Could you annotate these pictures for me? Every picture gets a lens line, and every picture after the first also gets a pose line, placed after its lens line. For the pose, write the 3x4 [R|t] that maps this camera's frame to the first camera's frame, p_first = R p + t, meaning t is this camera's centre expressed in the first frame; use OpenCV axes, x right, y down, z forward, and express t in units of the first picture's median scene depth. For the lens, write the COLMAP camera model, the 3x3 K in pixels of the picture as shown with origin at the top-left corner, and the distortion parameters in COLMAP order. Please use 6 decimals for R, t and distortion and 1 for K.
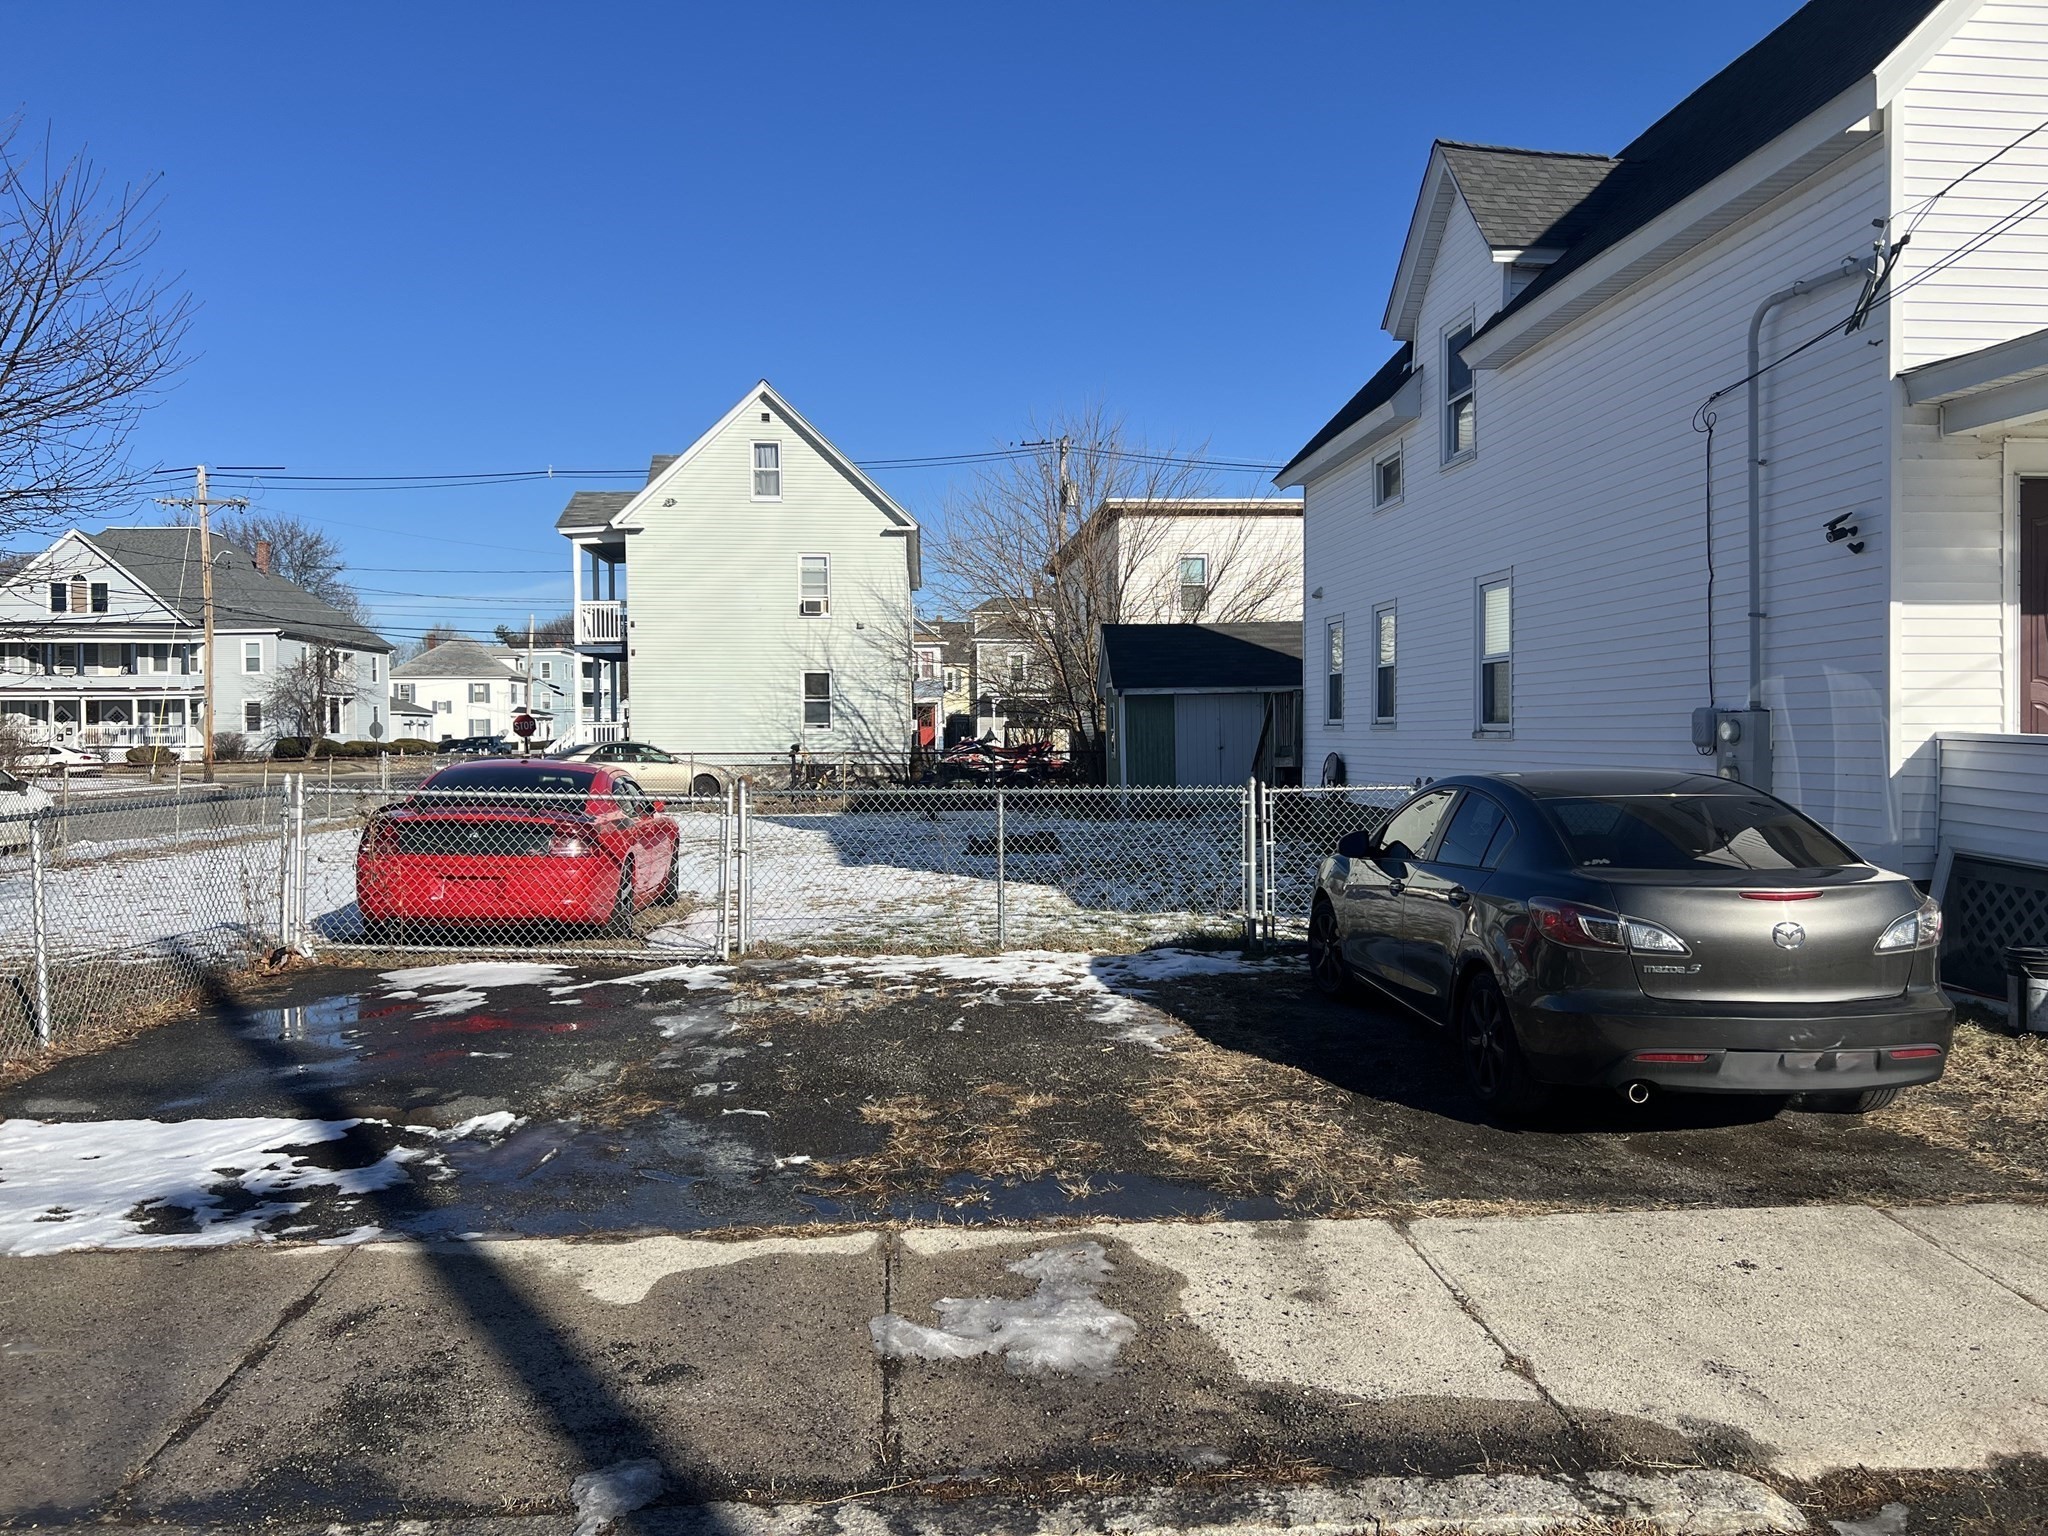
lens RADIAL K [[1566.7, 0, 1020.7], [0, 1566.7, 752.1], [0, 0, 1]] dist [0.050157, -0.036719]
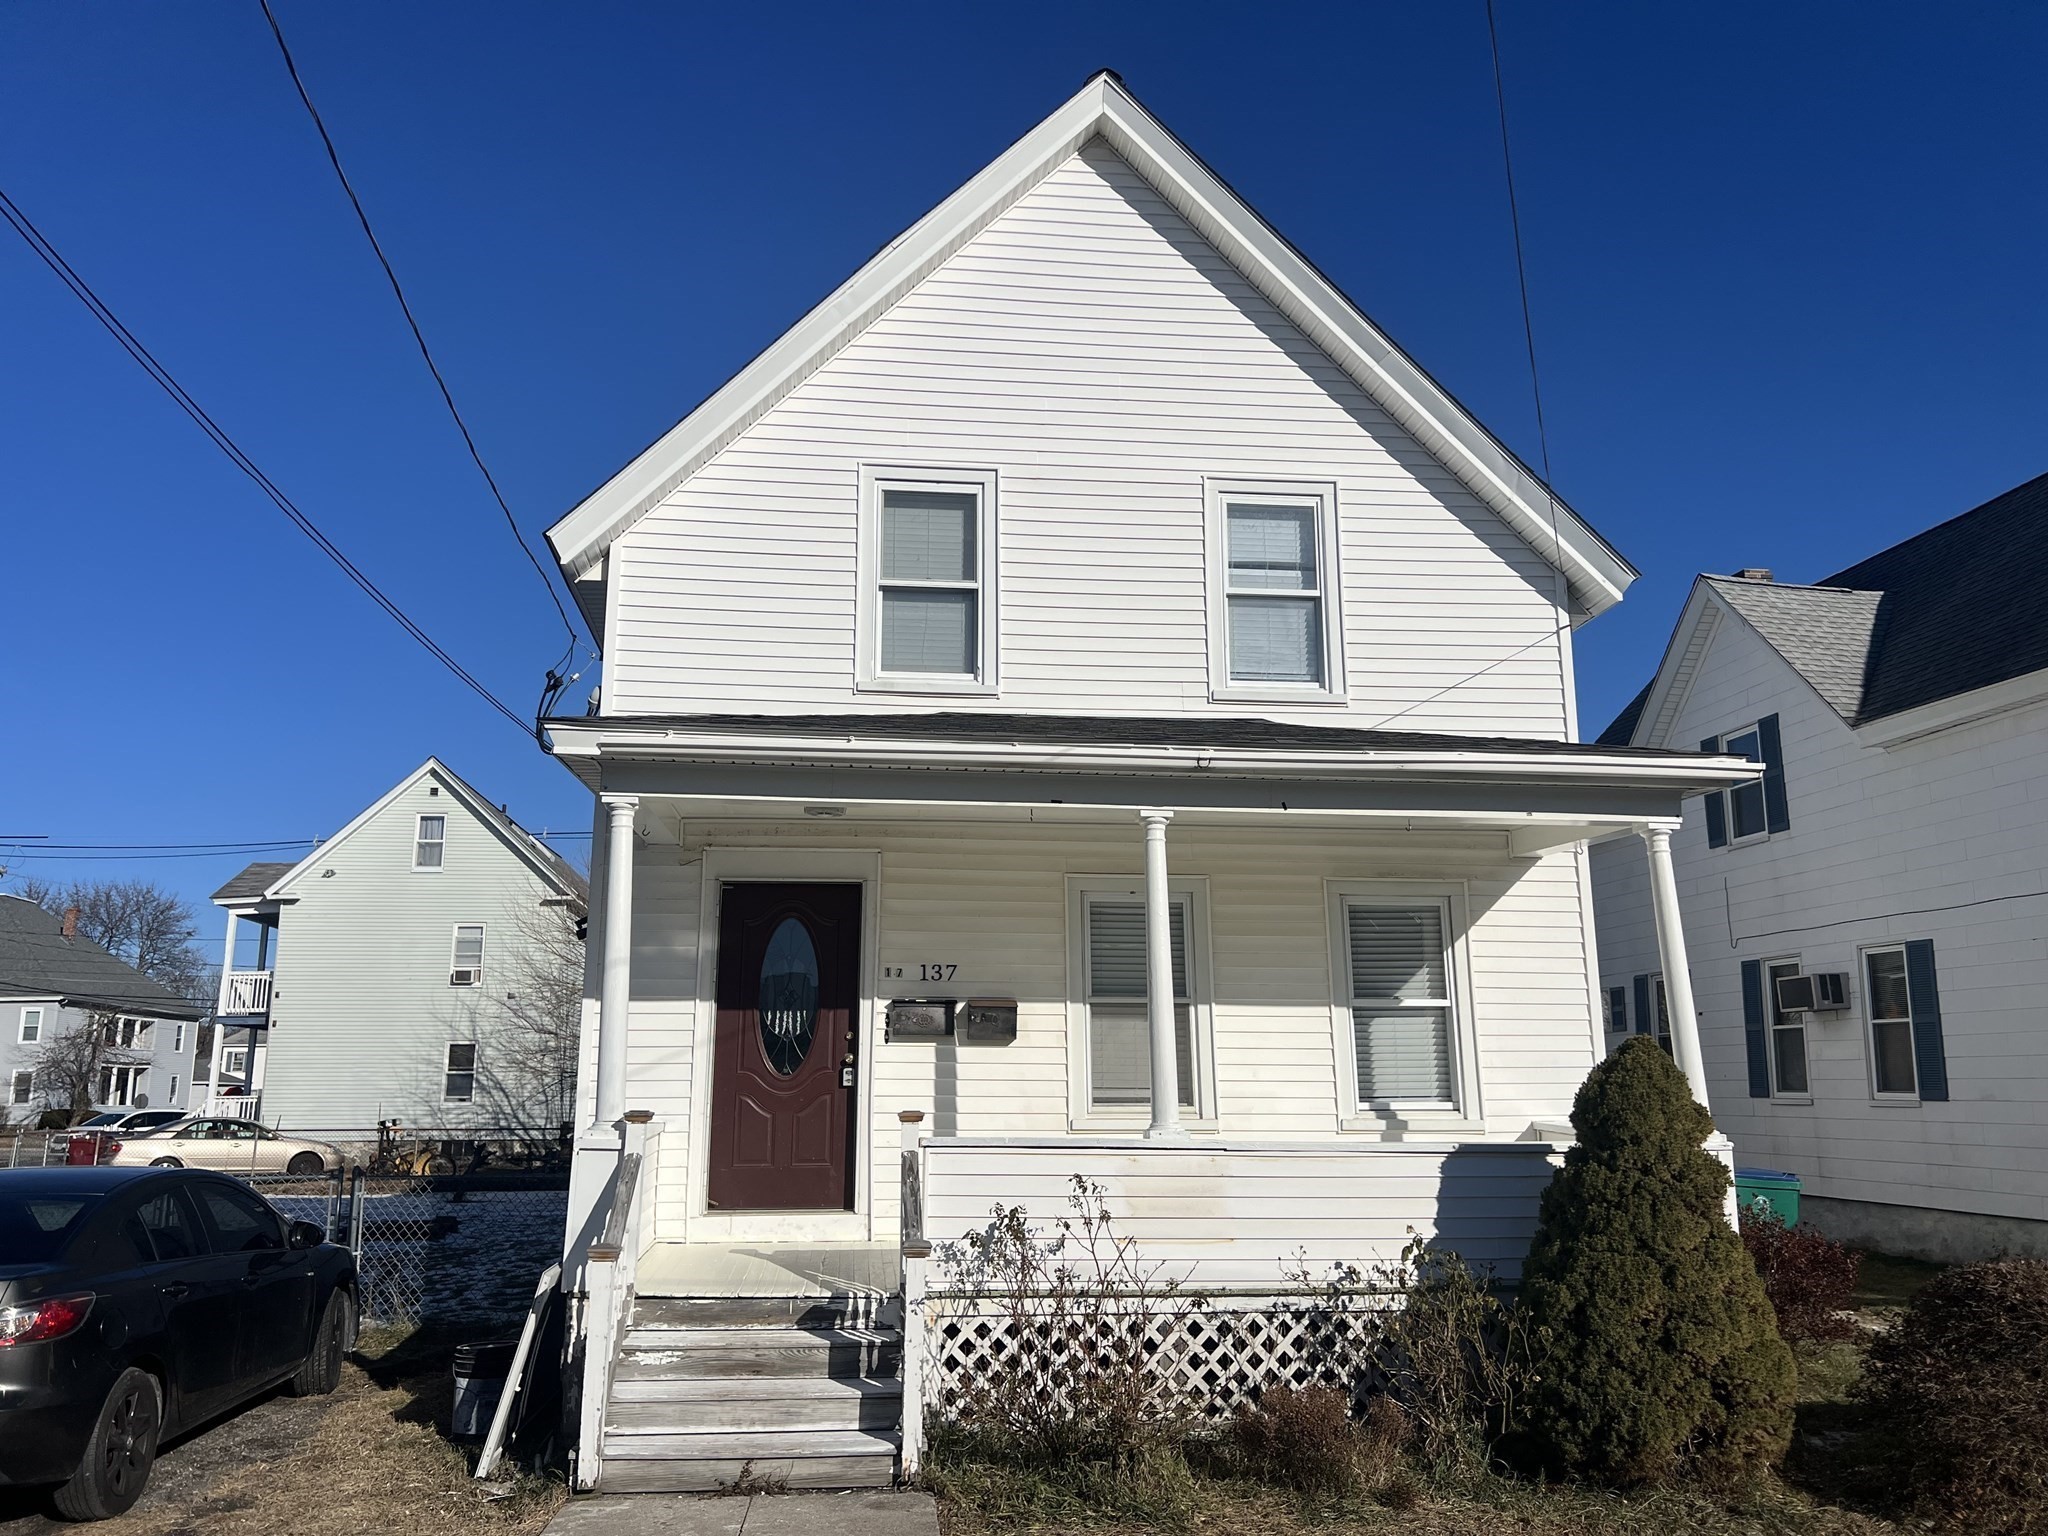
lens RADIAL K [[1566.7, 0, 1020.7], [0, 1566.7, 752.1], [0, 0, 1]] dist [0.050157, -0.036719]
pose [[0.999869, 0.007418, 0.014412, 0.204986], [-0.003924, 0.973466, -0.228799, -0.003885], [-0.015726, 0.228713, 0.973367, -0.014168]]
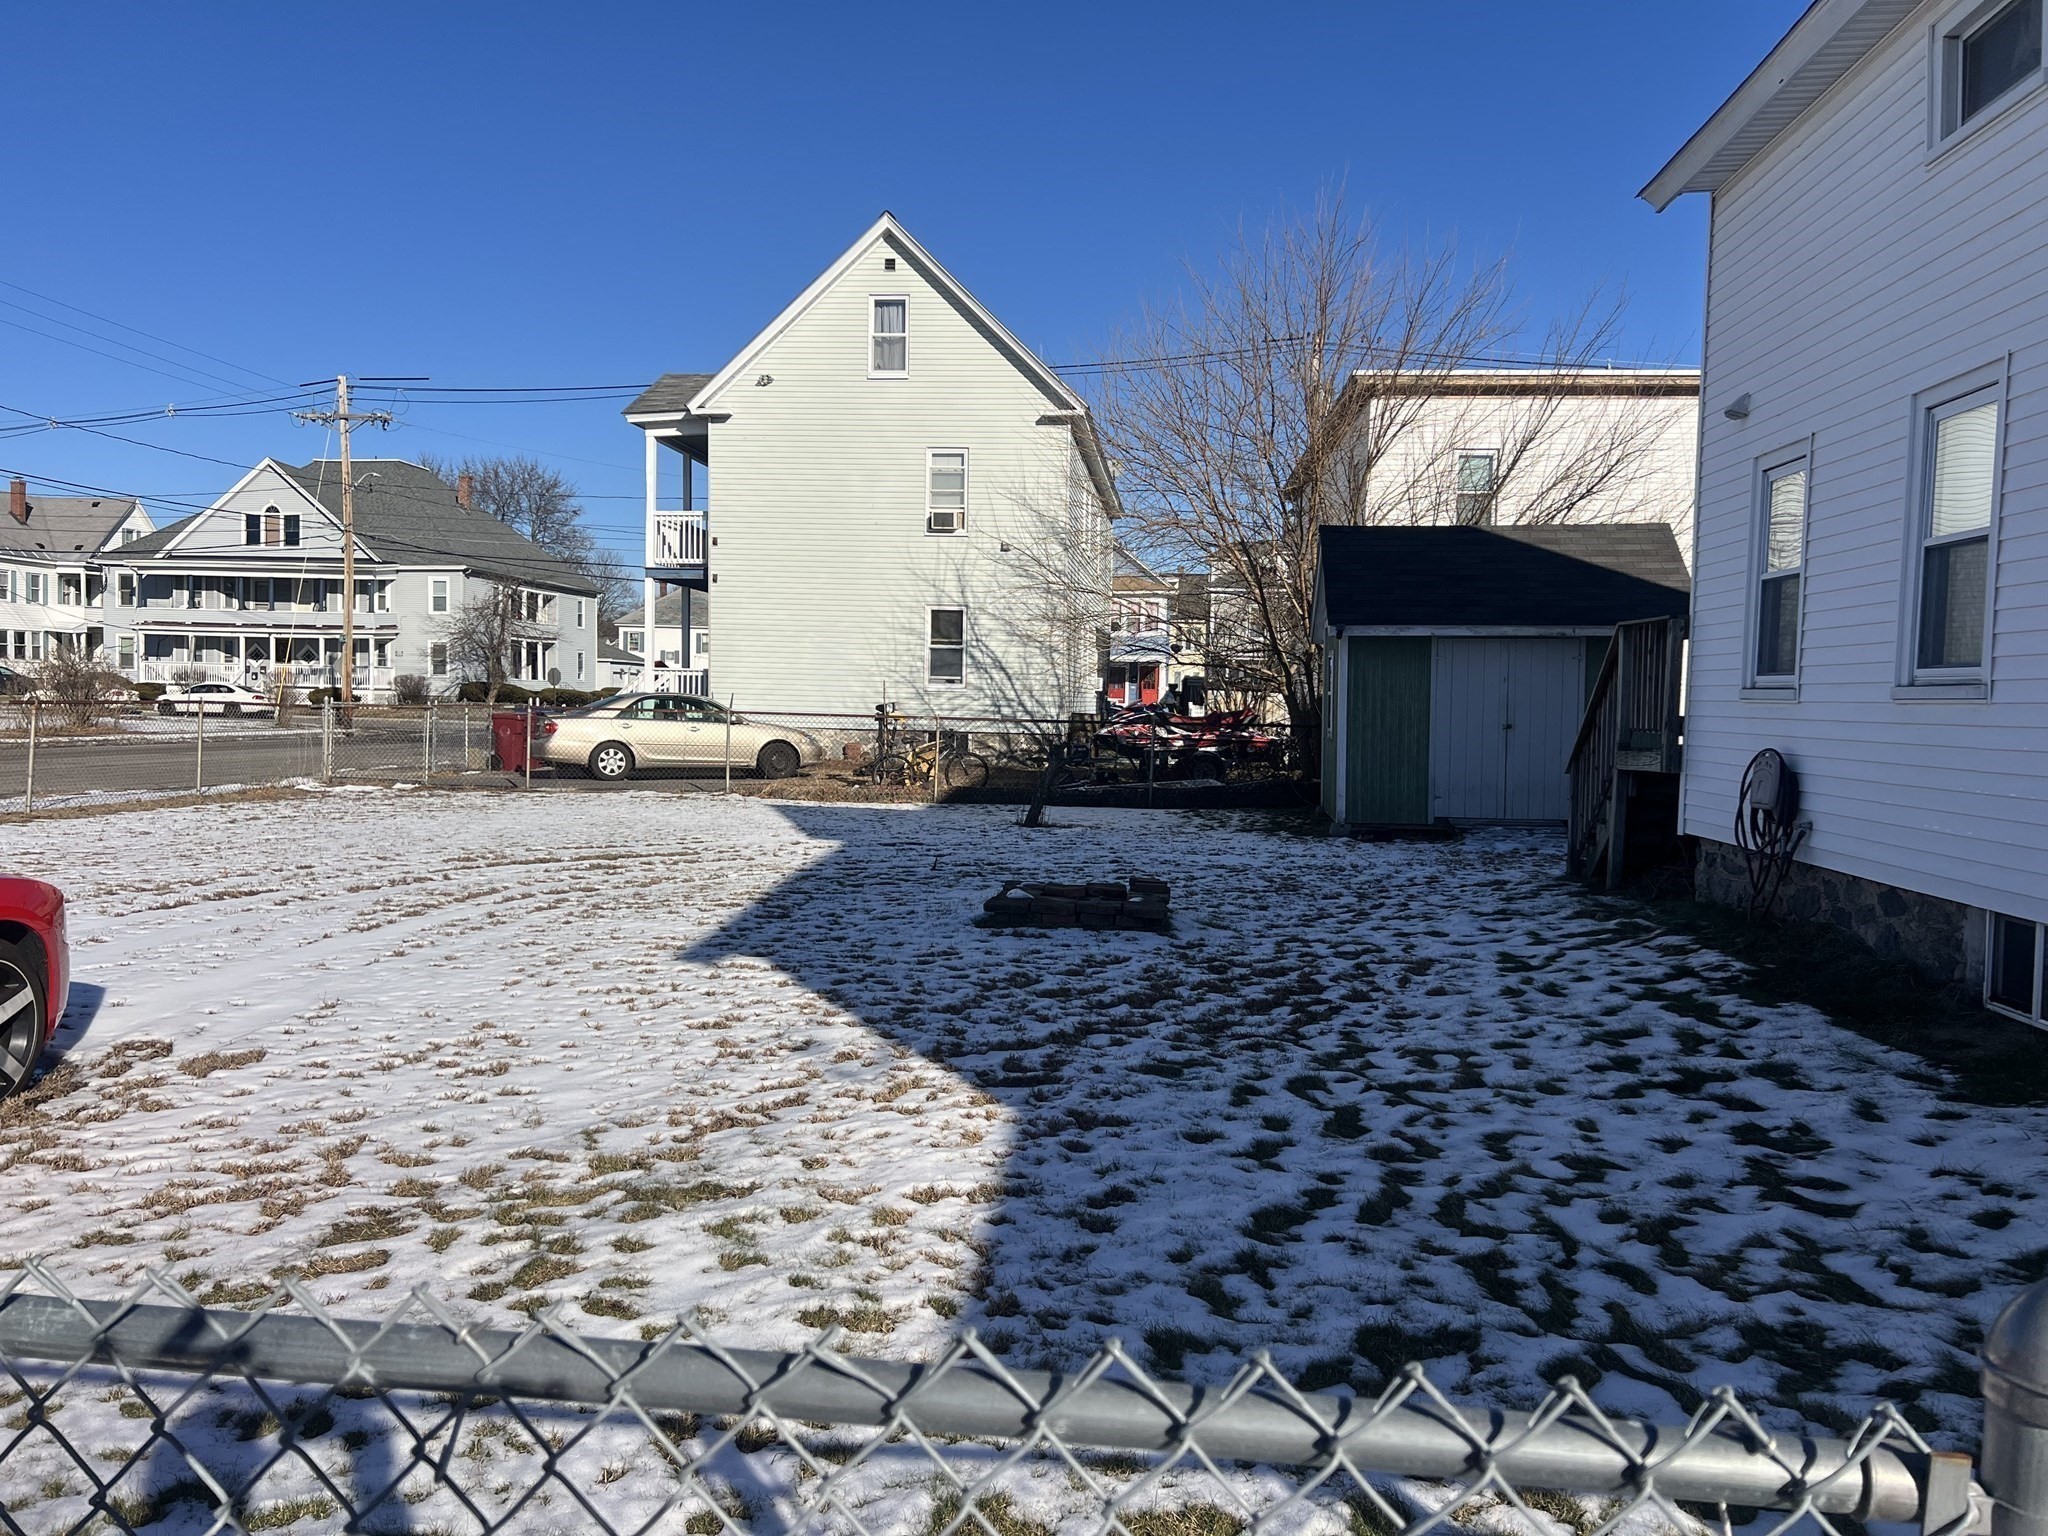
lens RADIAL K [[1517.7, 0, 1029.3], [0, 1517.7, 768.0], [0, 0, 1]] dist [0.095096, -0.151236]
pose [[0.984875, 0.035263, -0.169641, 0.034542], [-0.029491, 0.998901, 0.036429, -0.002324], [0.170739, -0.030875, 0.984832, 0.286218]]
